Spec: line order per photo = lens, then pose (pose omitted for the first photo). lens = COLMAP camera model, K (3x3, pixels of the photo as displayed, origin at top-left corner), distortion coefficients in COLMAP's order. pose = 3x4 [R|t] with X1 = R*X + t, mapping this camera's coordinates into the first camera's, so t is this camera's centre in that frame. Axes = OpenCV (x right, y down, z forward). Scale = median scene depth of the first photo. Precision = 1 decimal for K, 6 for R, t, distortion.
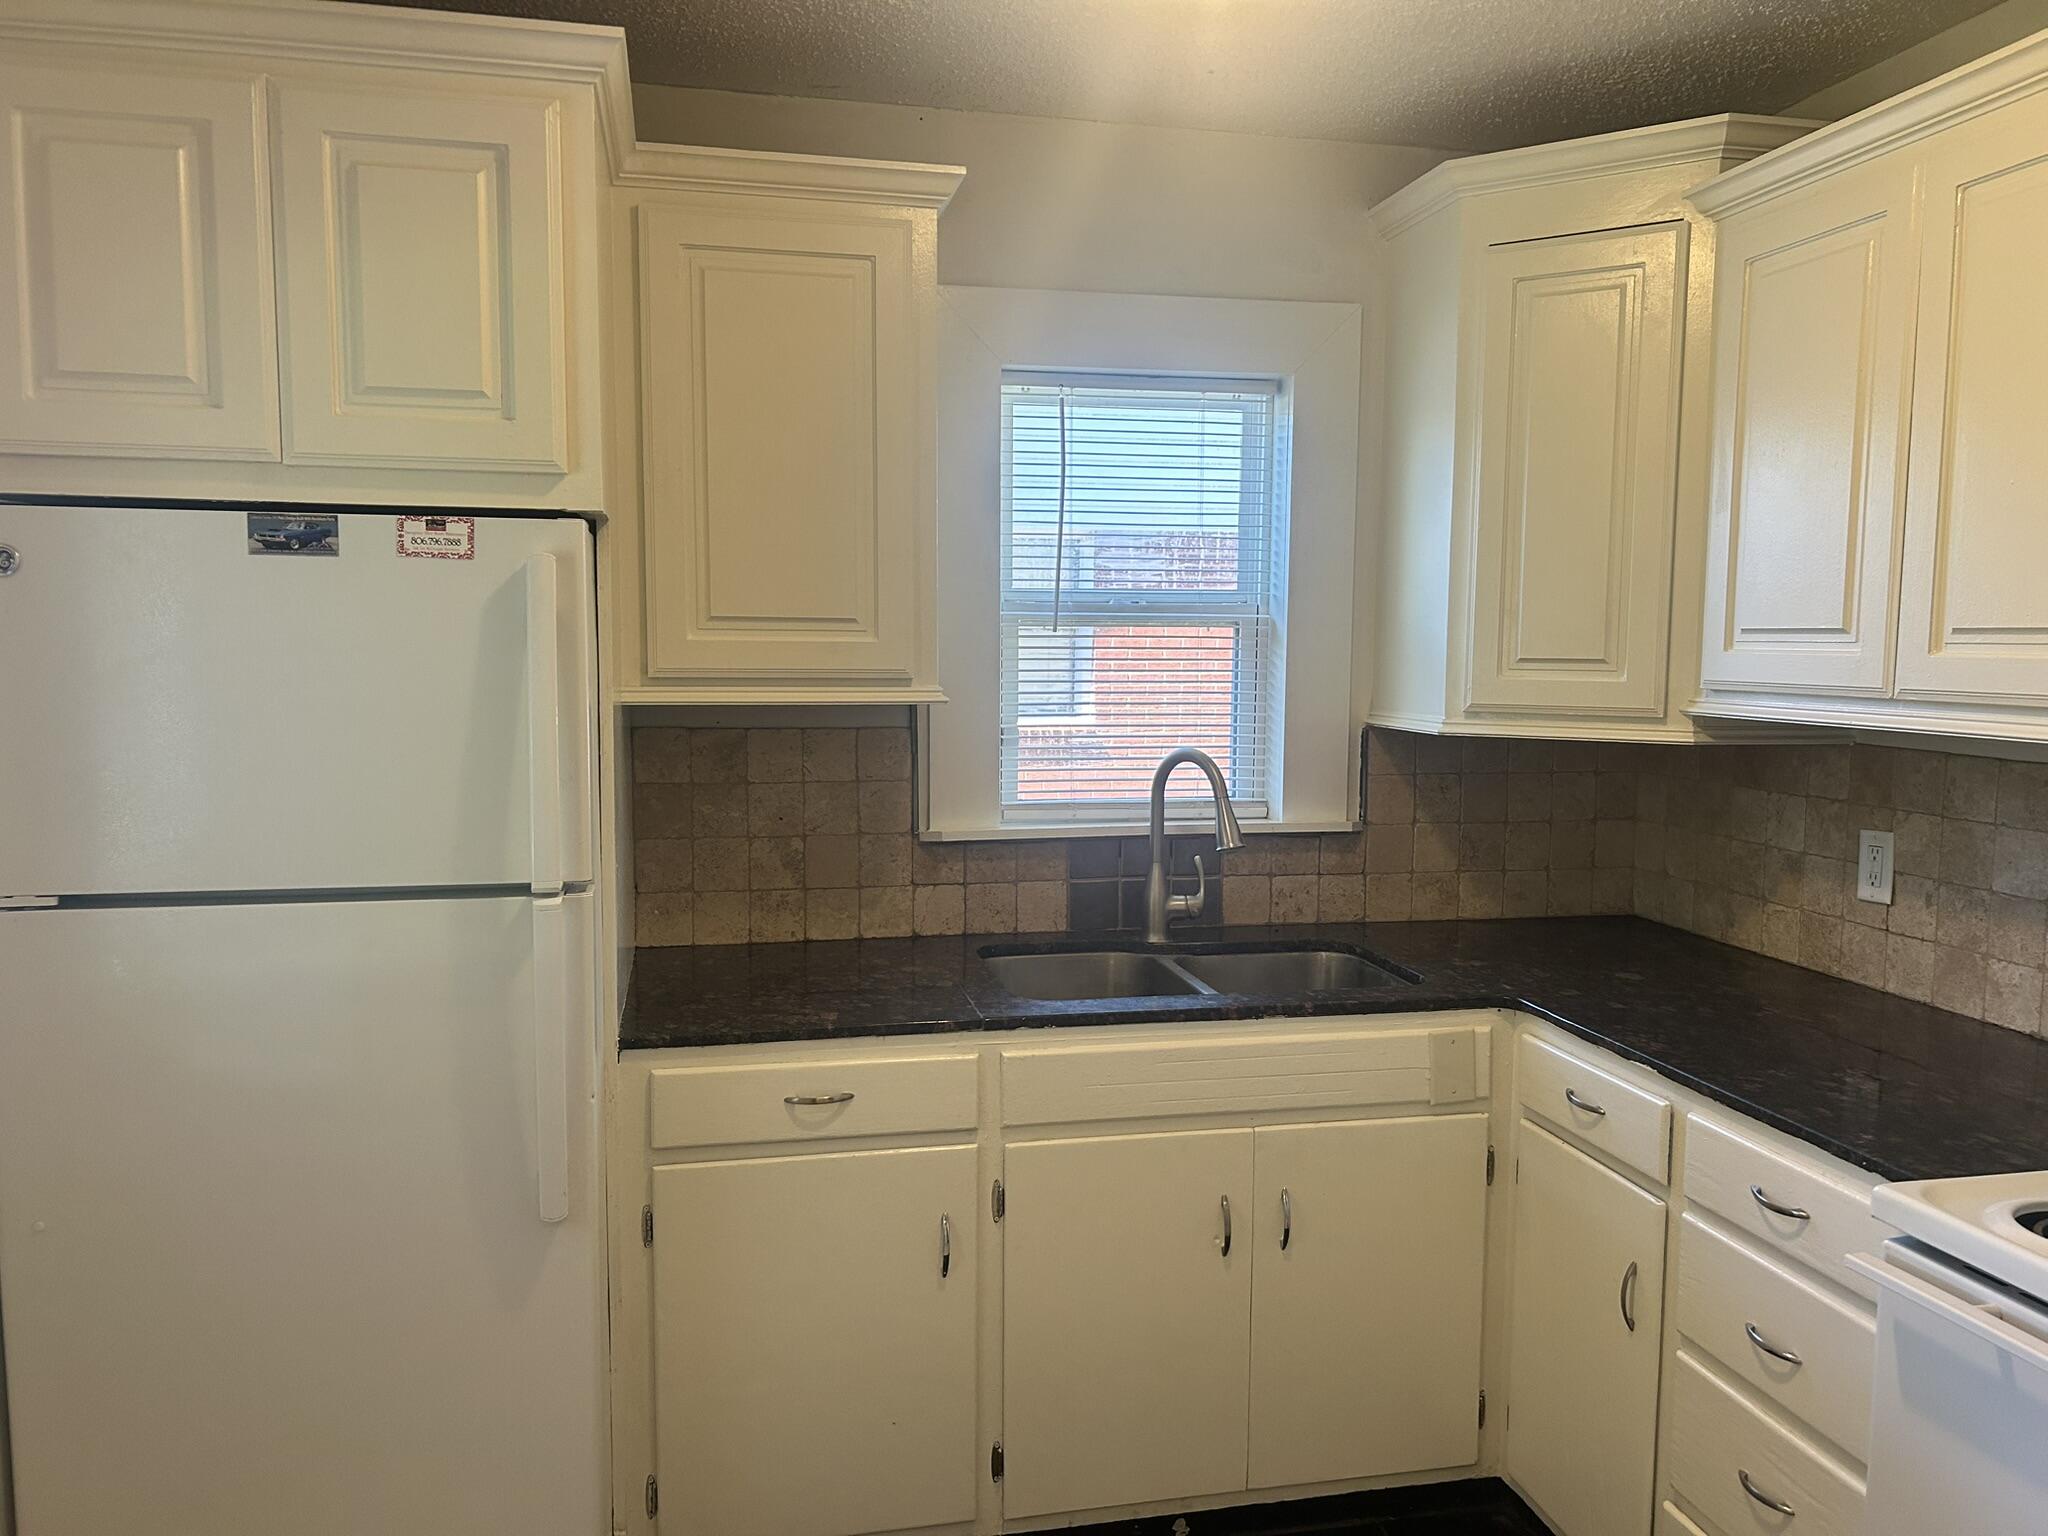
lens RADIAL K [[1532.7, 0, 1033.5], [0, 1532.7, 780.8], [0, 0, 1]] dist [0.056216, -0.064421]
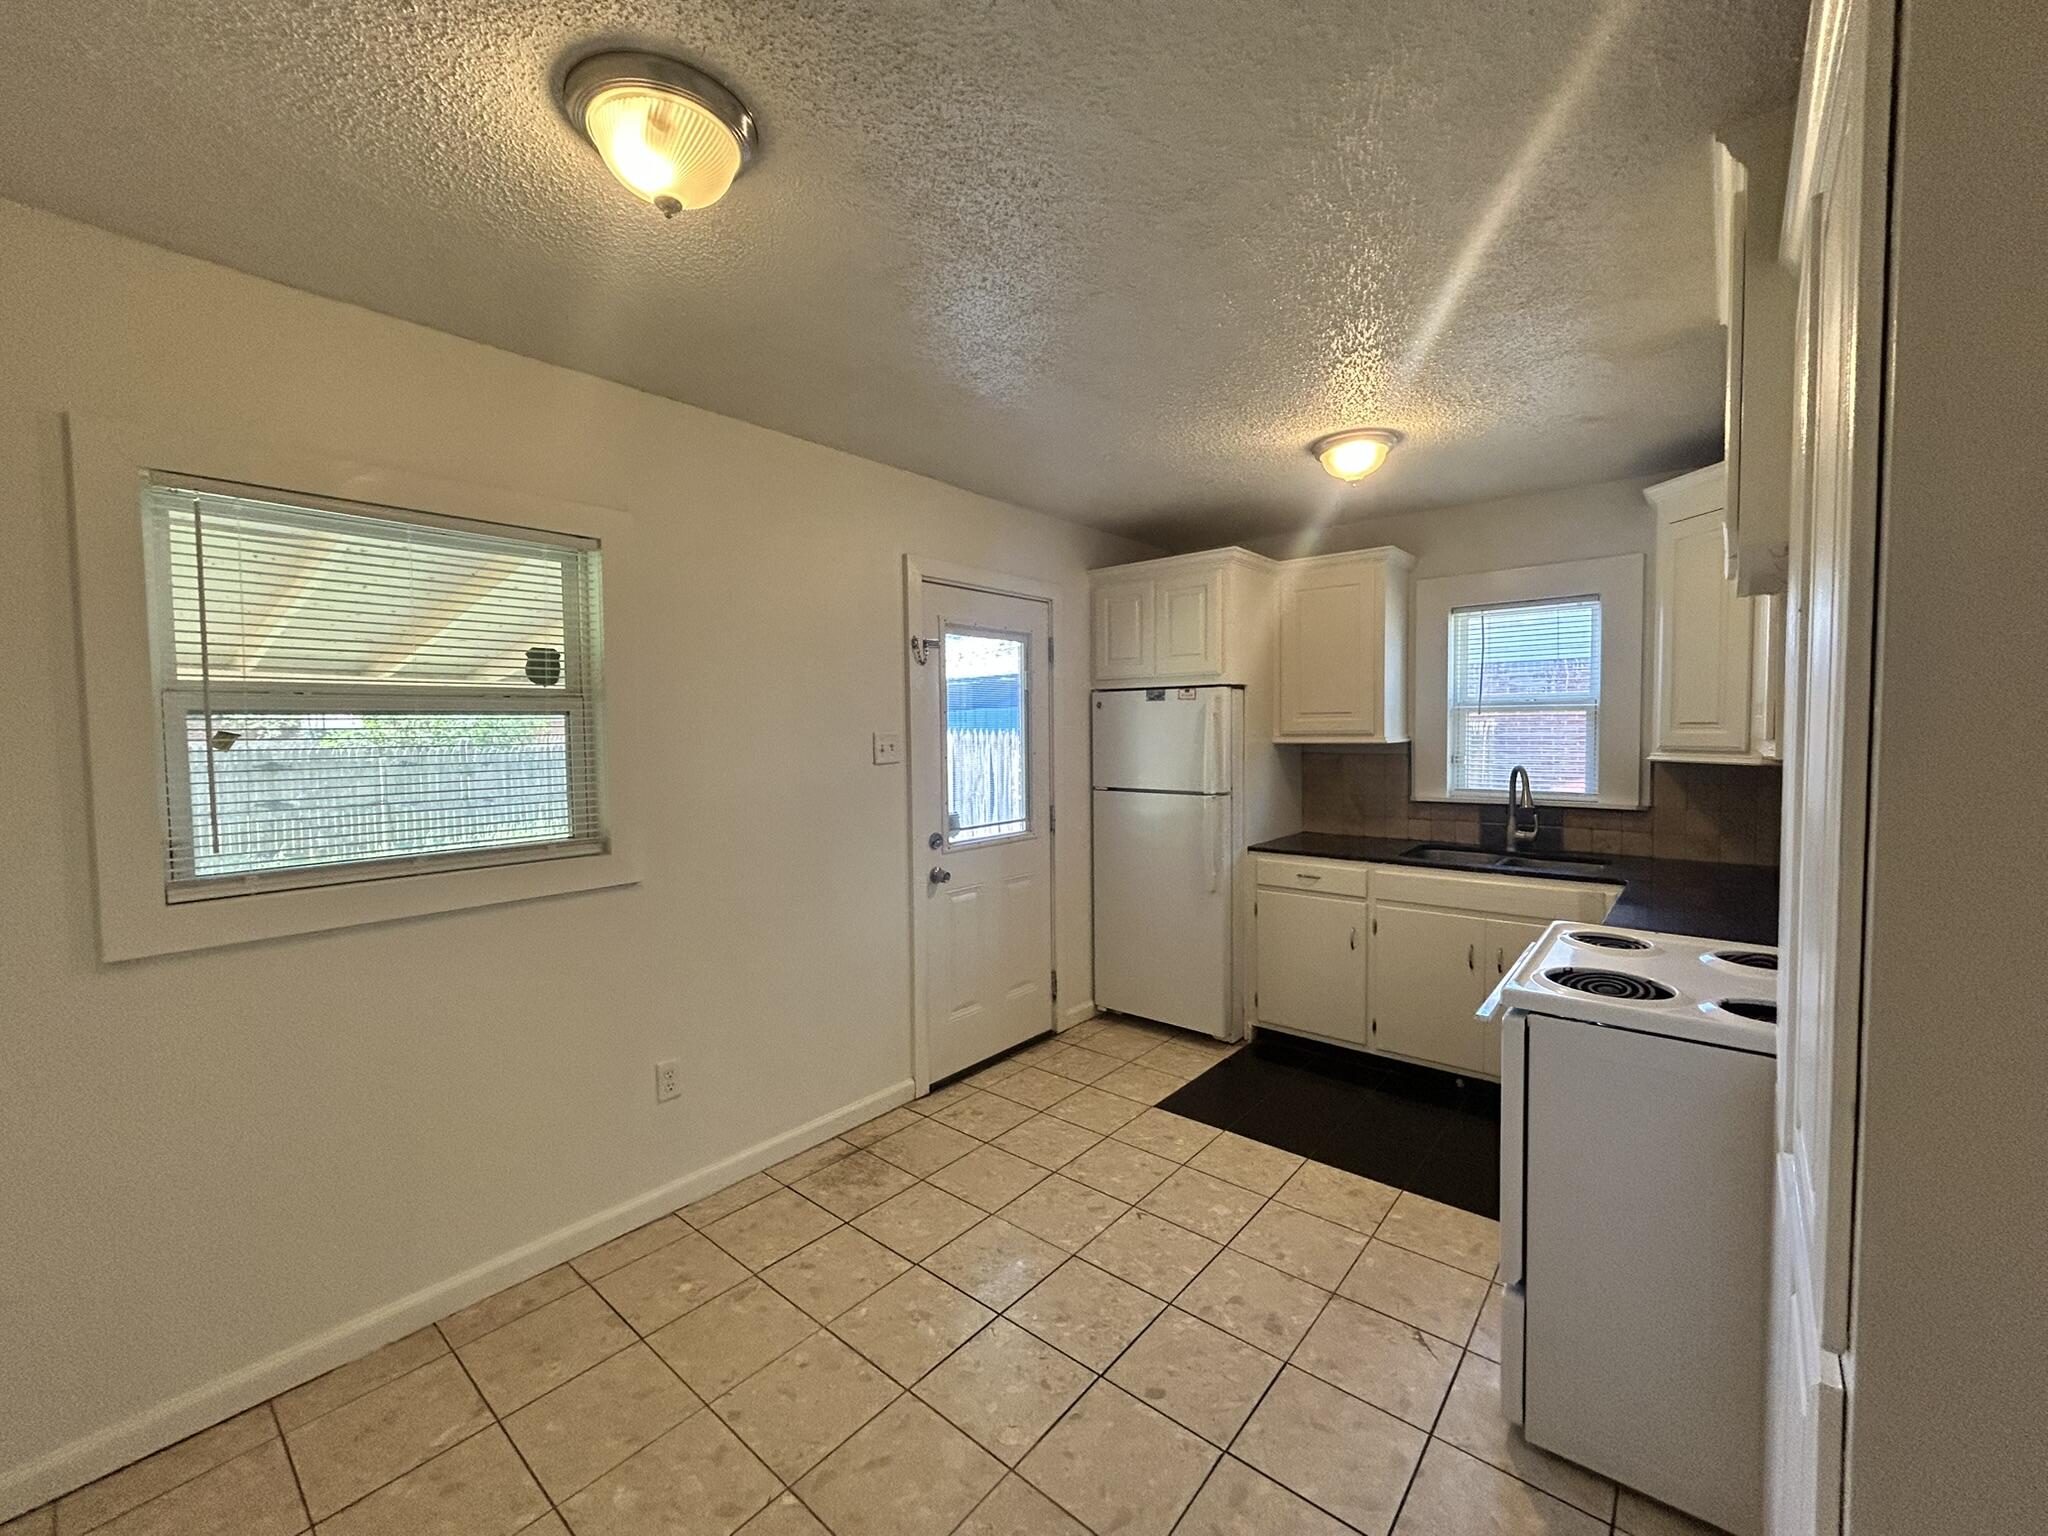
lens RADIAL K [[825.2, 0, 1017.2], [0, 825.2, 764.3], [0, 0, 1]] dist [0.000376, -0.000262]
pose [[0.605755, 0.021070, -0.795372, 0.694600], [-0.060724, 0.997958, -0.019811, 0.052739], [0.793330, 0.060299, 0.605798, -0.363252]]
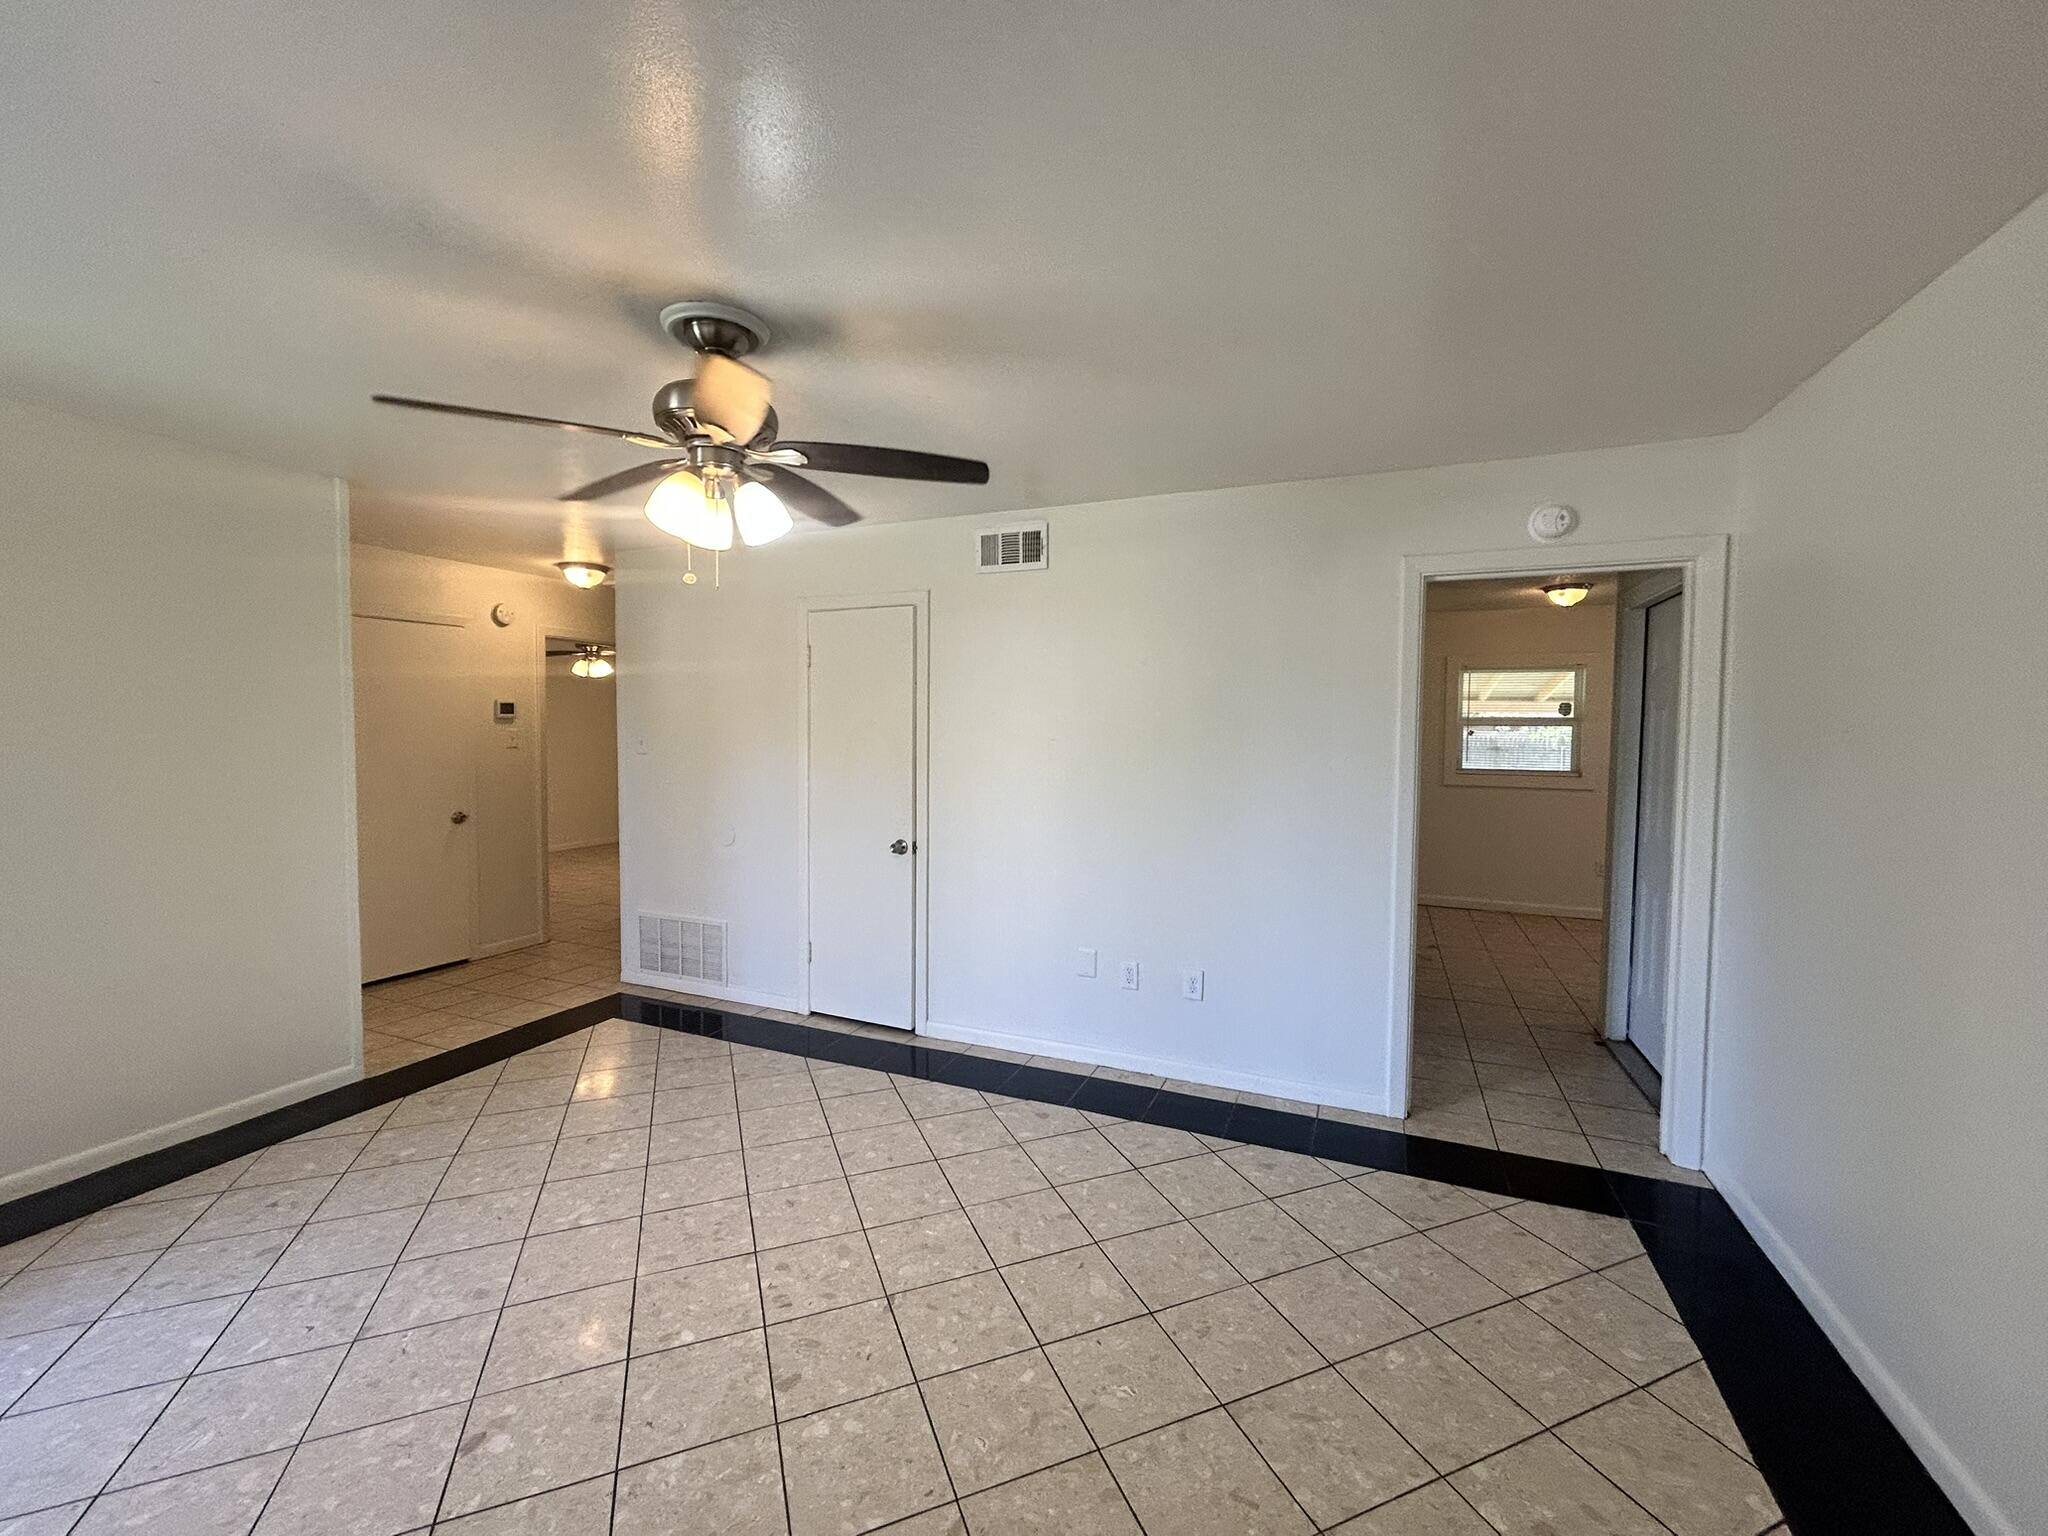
lens RADIAL K [[825.2, 0, 1017.2], [0, 825.2, 764.3], [0, 0, 1]] dist [0.000376, -0.000262]
pose [[-0.578062, 0.023961, -0.815641, 2.330730], [-0.090904, 0.991456, 0.093552, 0.045043], [0.810914, 0.128224, -0.570945, -0.176552]]
